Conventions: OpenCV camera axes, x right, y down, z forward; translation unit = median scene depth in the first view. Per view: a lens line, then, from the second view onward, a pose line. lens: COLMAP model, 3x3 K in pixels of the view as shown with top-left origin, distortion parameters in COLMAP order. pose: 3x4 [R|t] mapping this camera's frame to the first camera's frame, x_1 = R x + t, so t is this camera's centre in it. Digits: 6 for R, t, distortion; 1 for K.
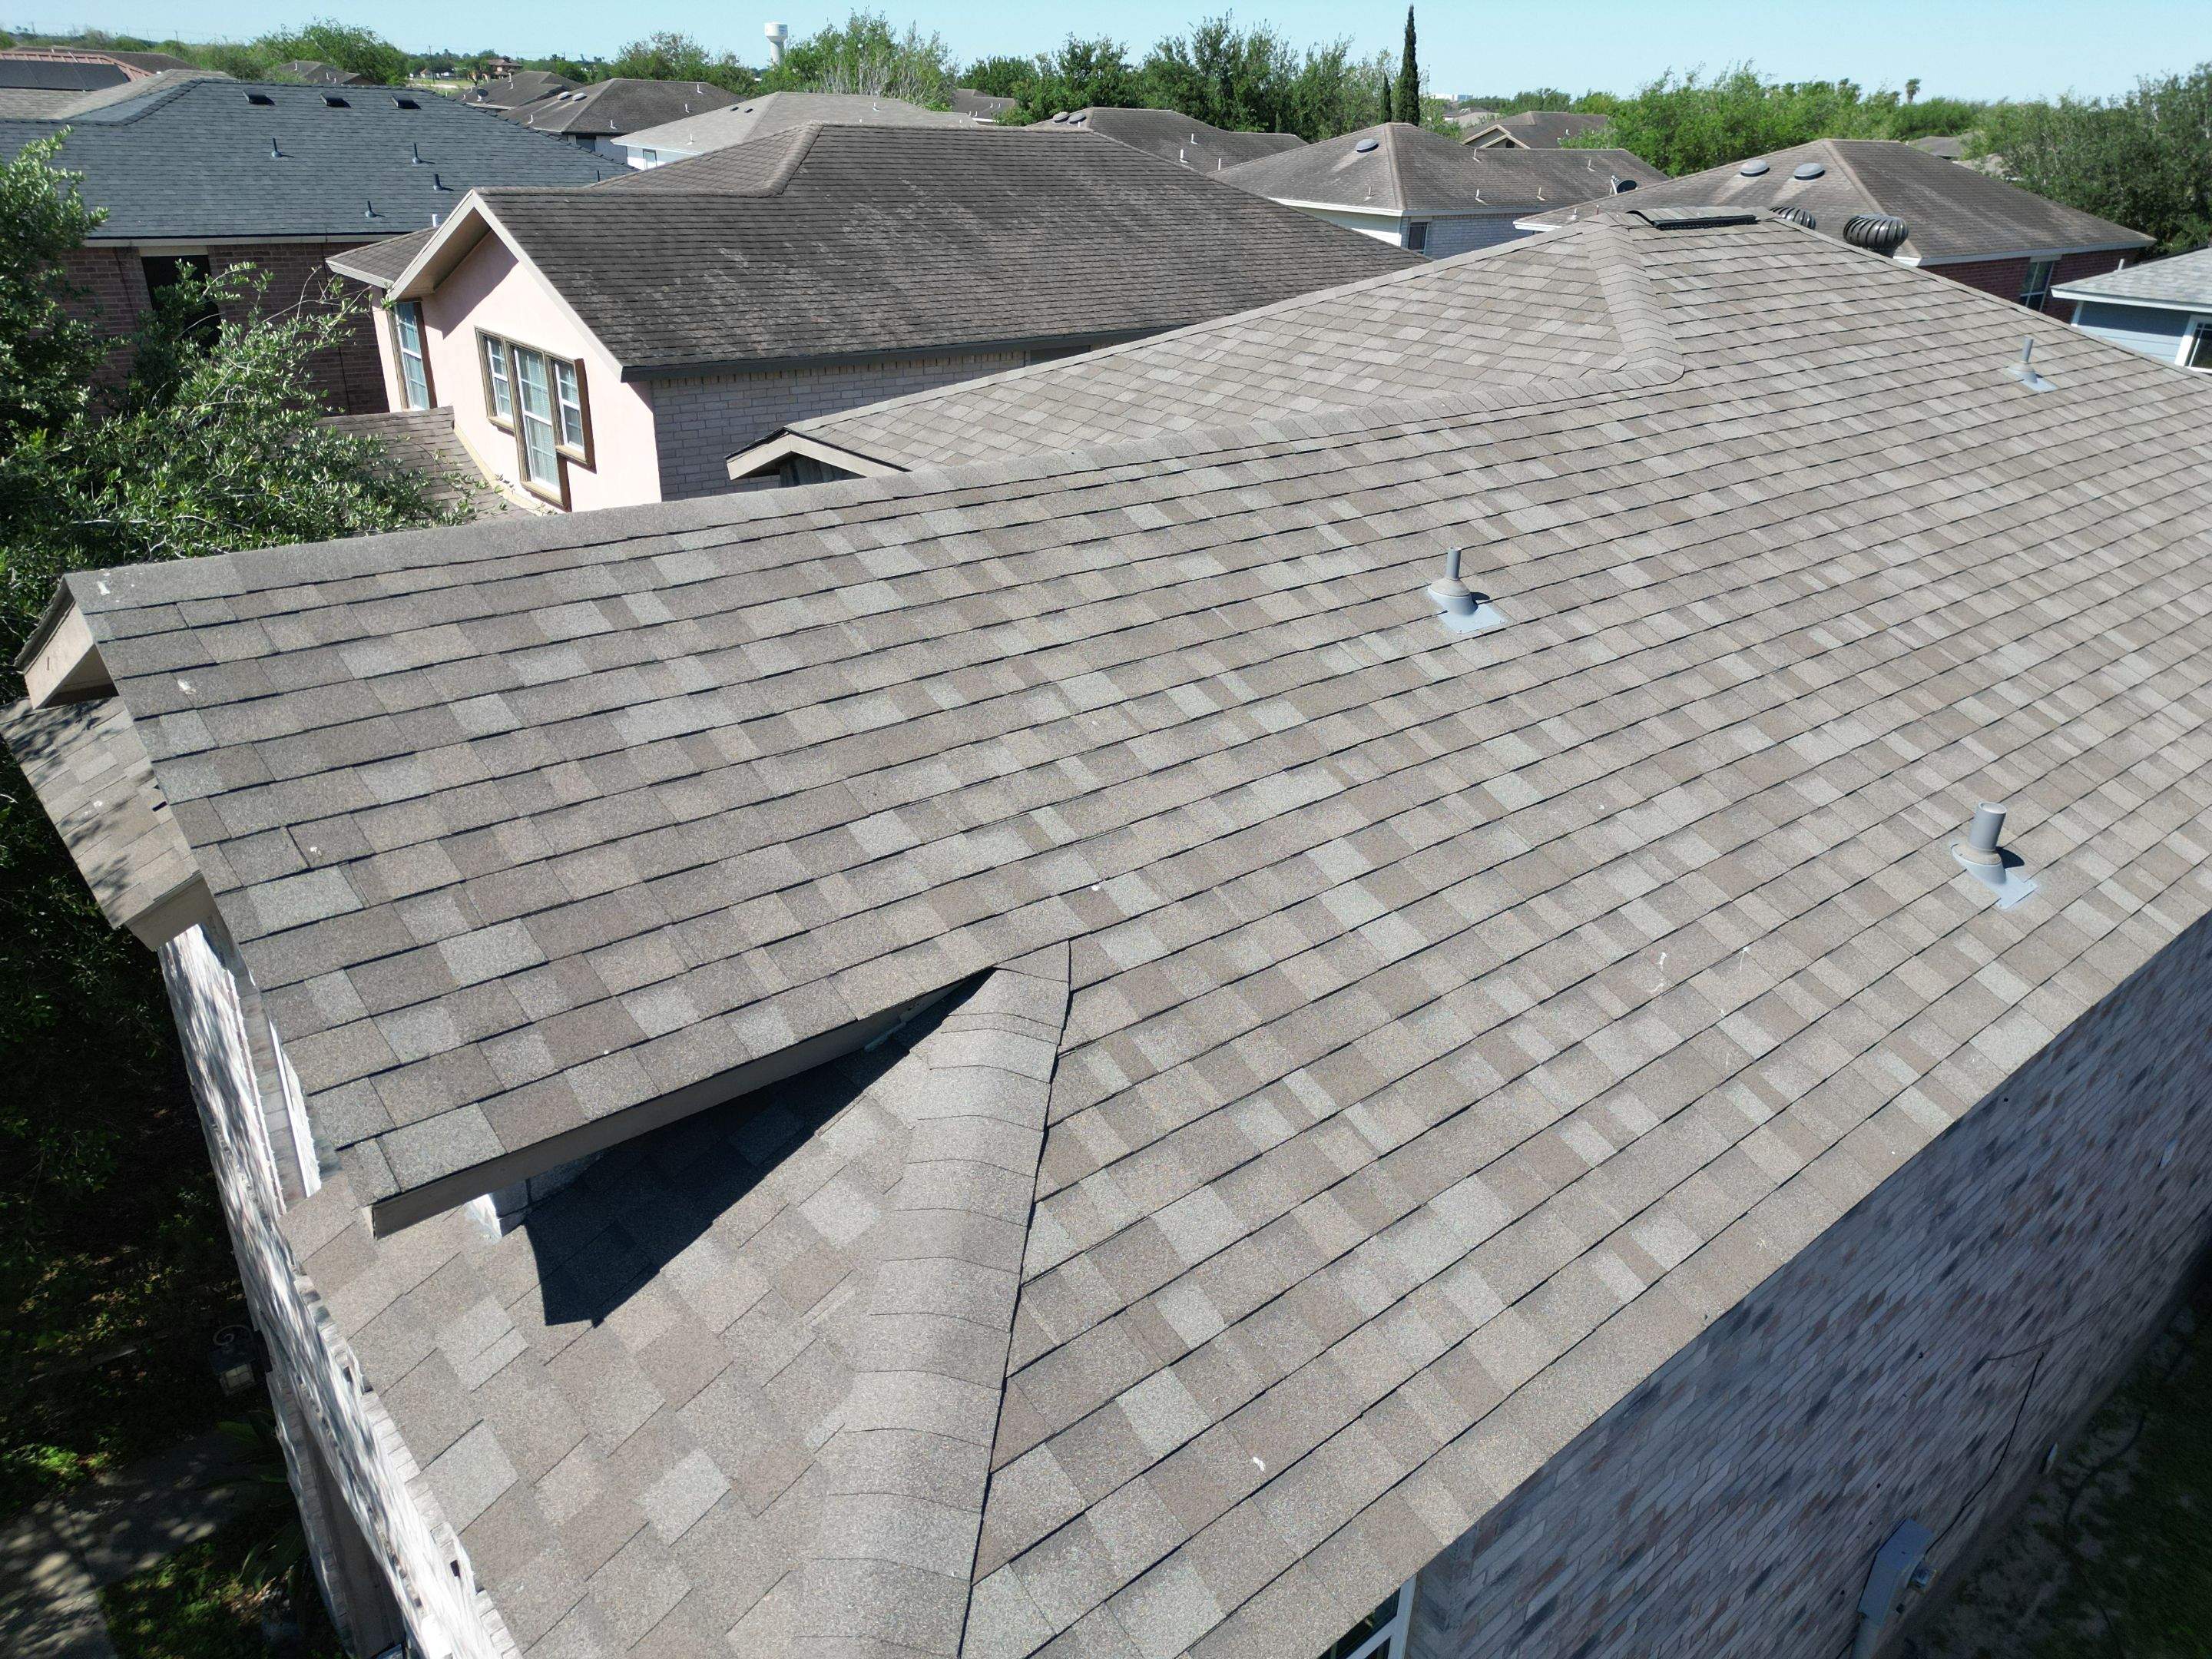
lens RADIAL K [[1547.6, 0, 1105.9], [0, 1547.6, 821.9], [0, 0, 1]] dist [0.071426, -0.062714]
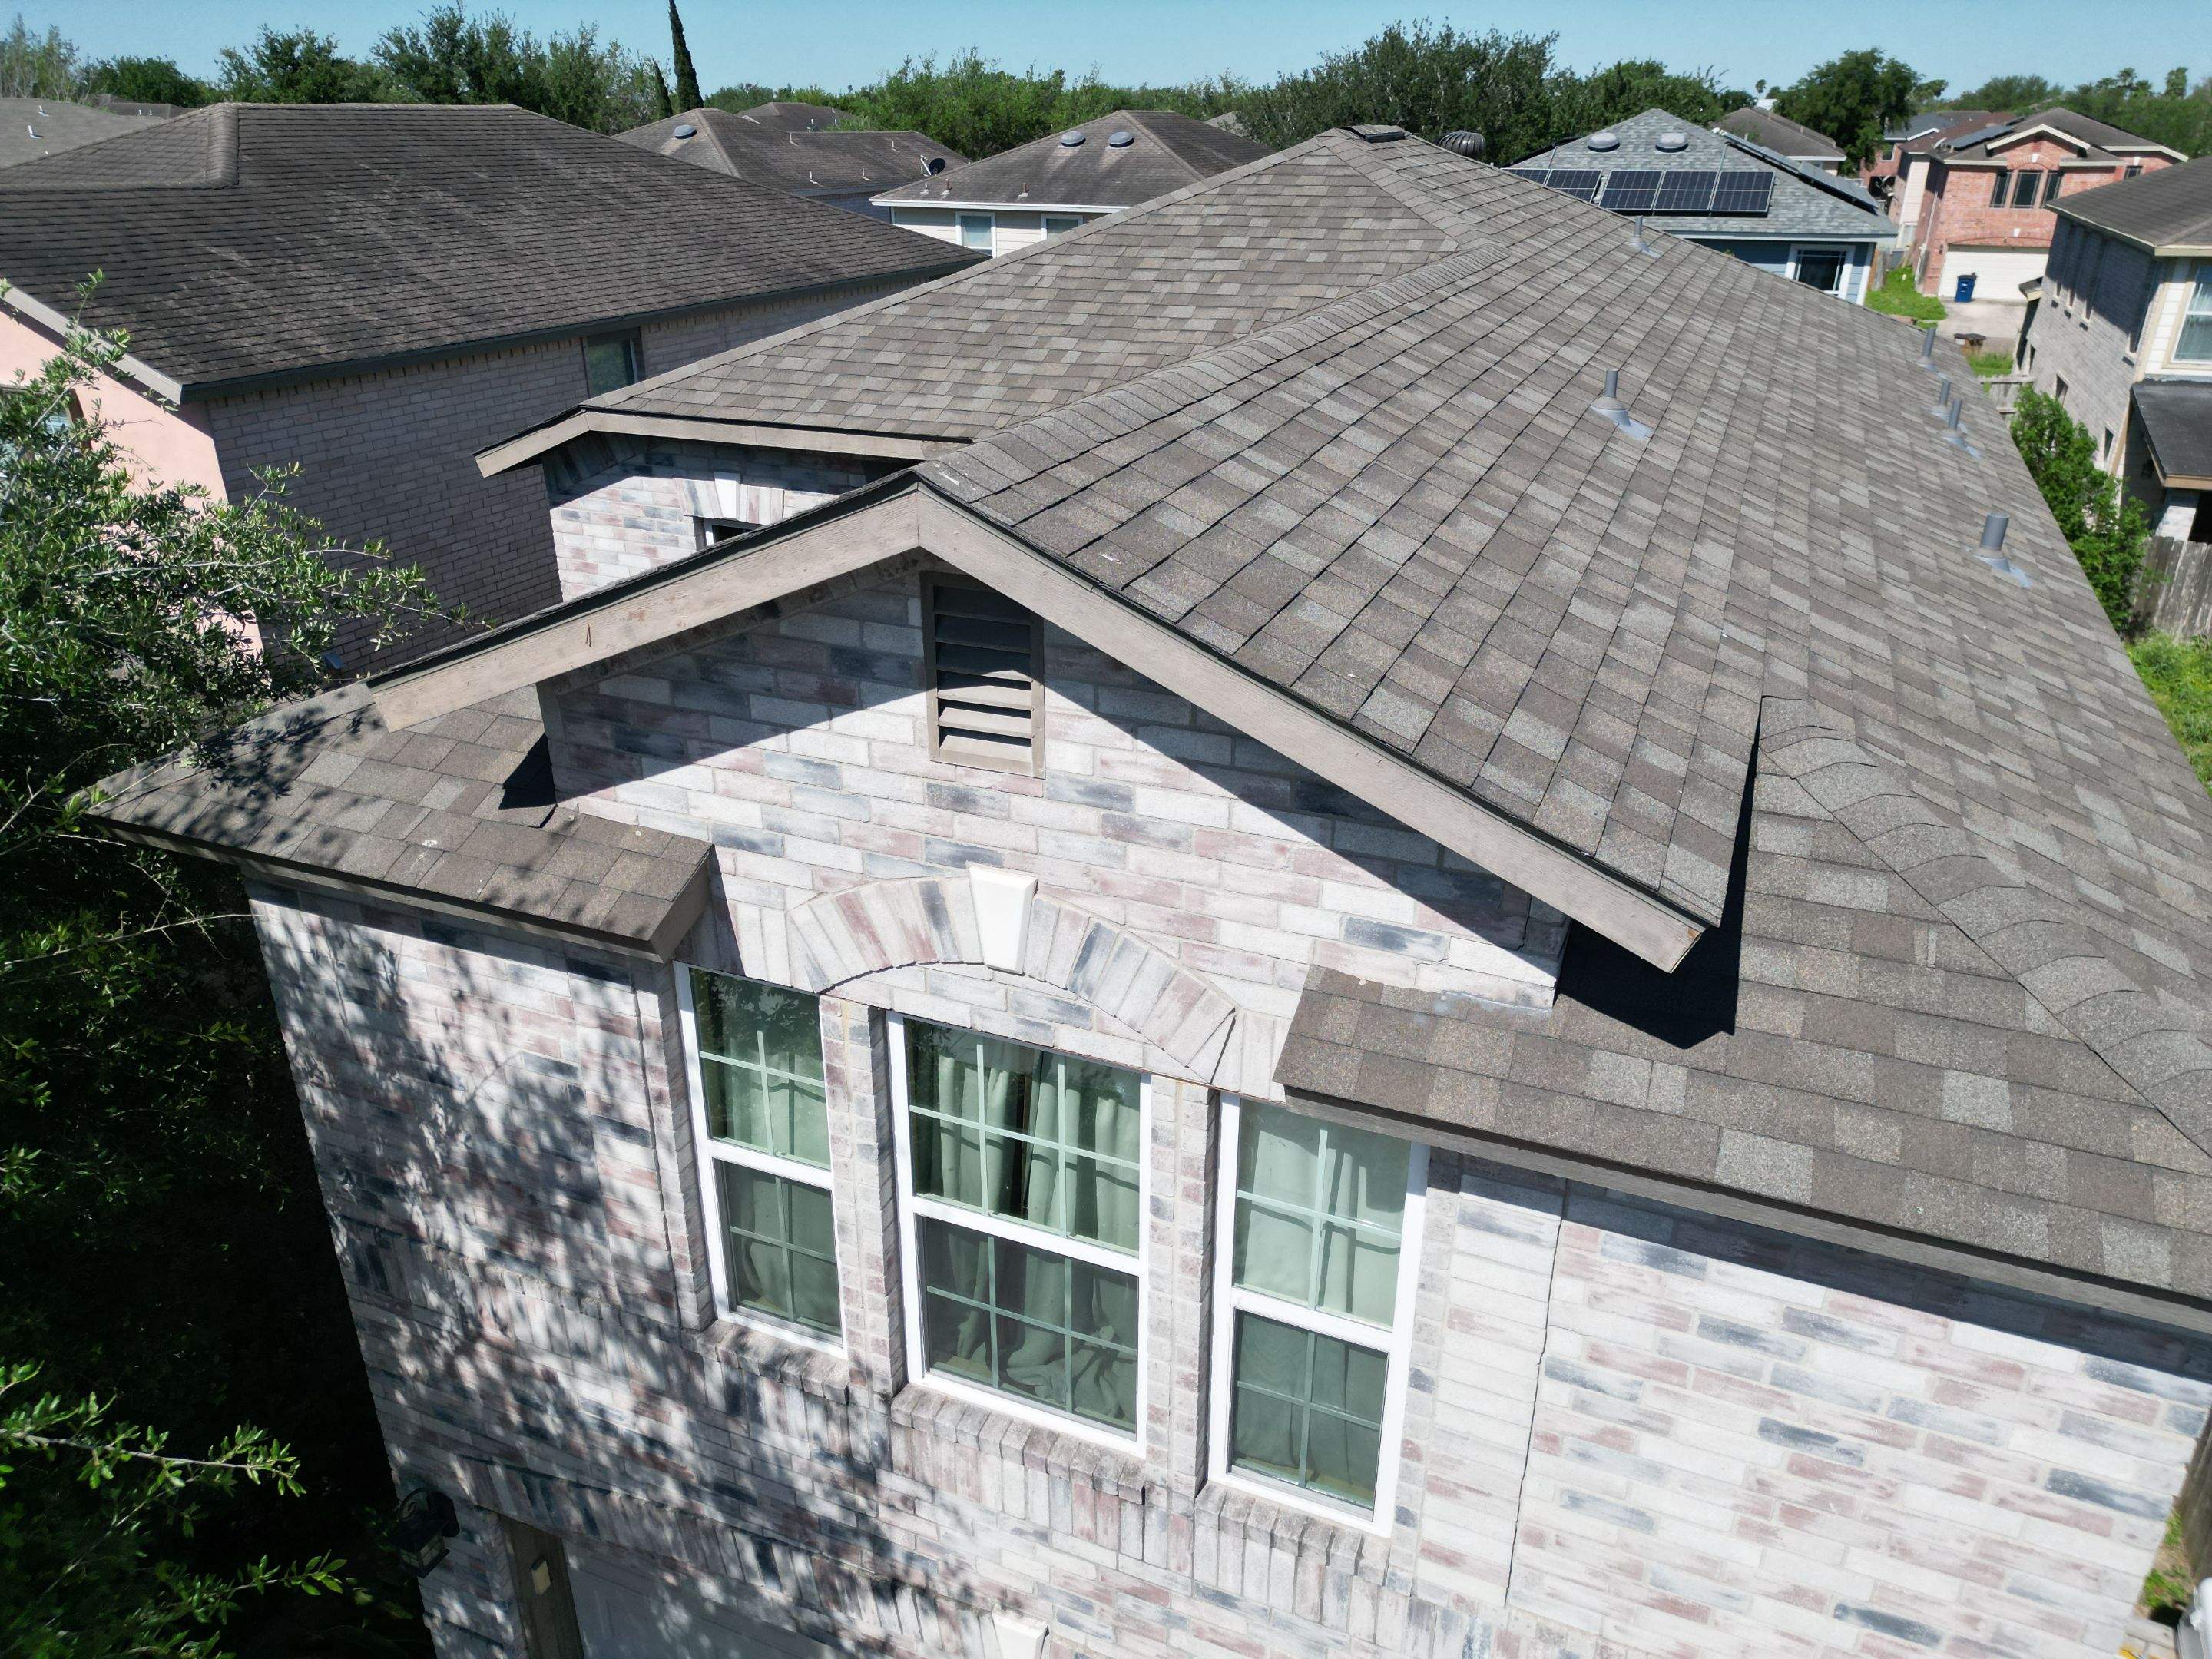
lens RADIAL K [[1547.6, 0, 1103.0], [0, 1547.6, 831.2], [0, 0, 1]] dist [0.071426, -0.062714]
pose [[0.892406, -0.218493, 0.394807, -0.223298], [0.216462, 0.974995, 0.050296, 0.006373], [-0.395924, 0.040577, 0.917386, 0.032129]]
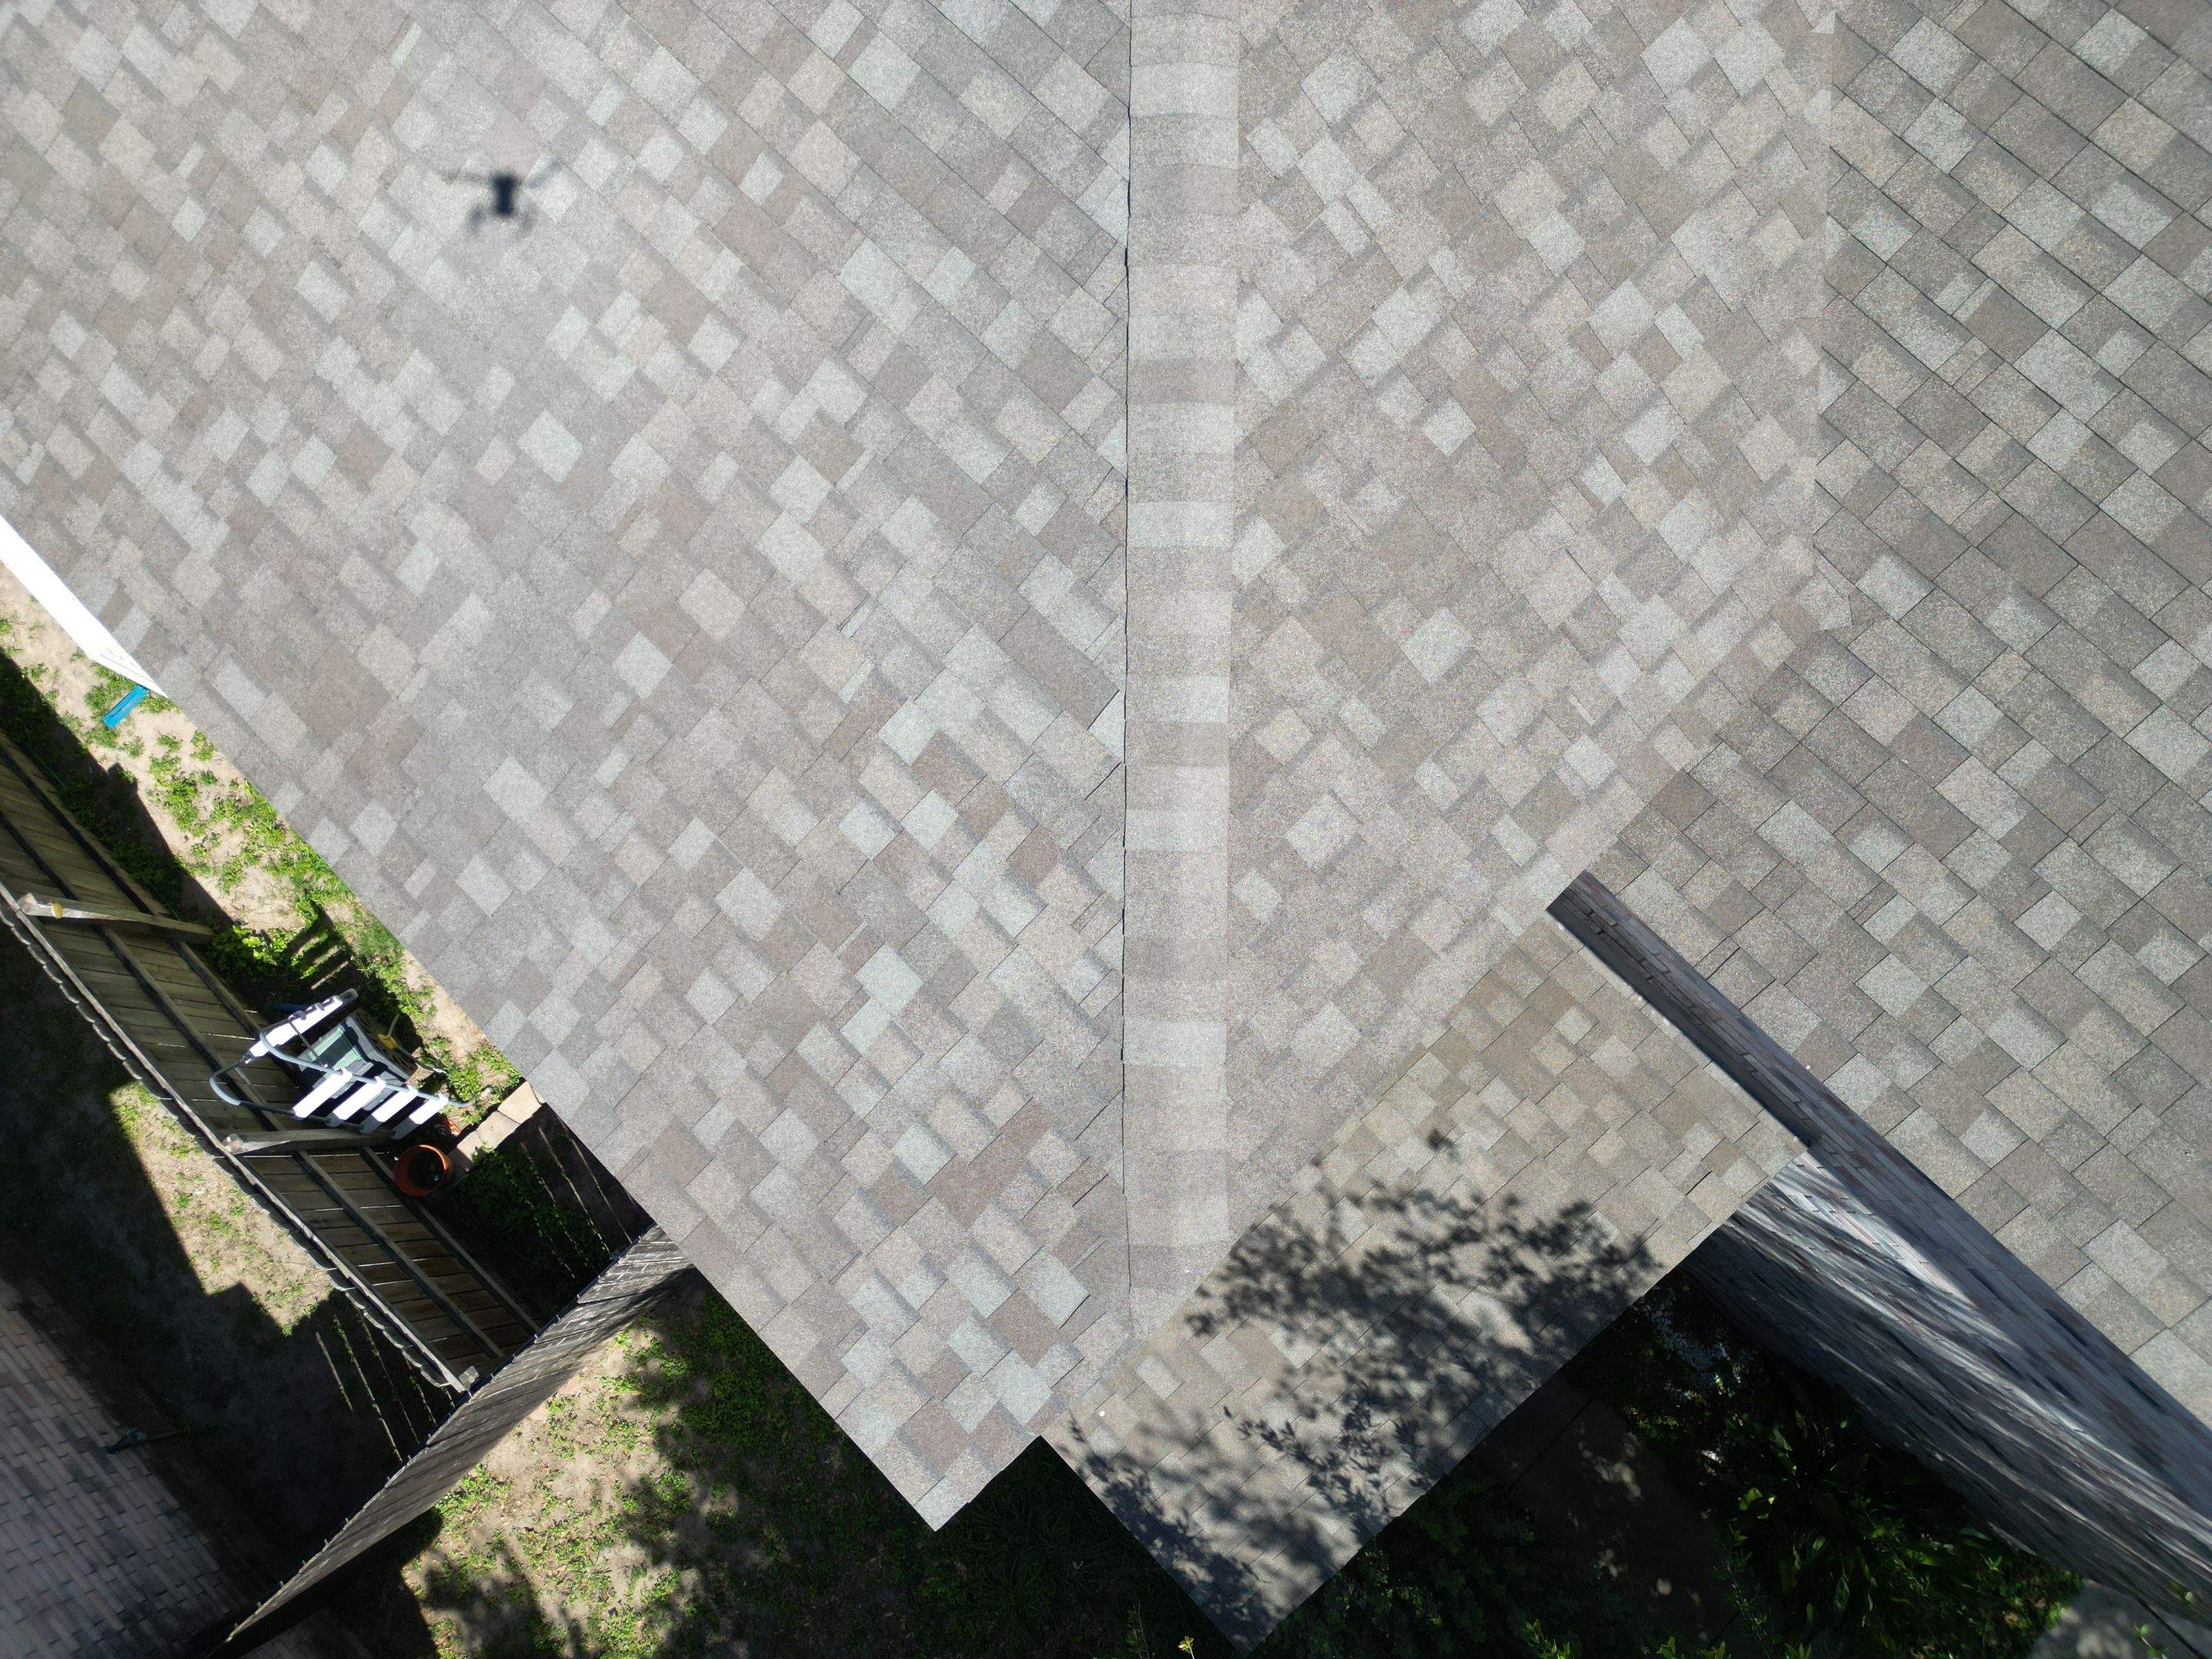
lens RADIAL K [[1547.6, 0, 1114.0], [0, 1547.6, 827.2], [0, 0, 1]] dist [0.071426, -0.062714]
pose [[-0.084102, -0.980584, 0.177148, -0.100337], [0.423299, 0.125782, 0.897216, -0.408760], [-0.902078, 0.150444, 0.404502, 0.533412]]
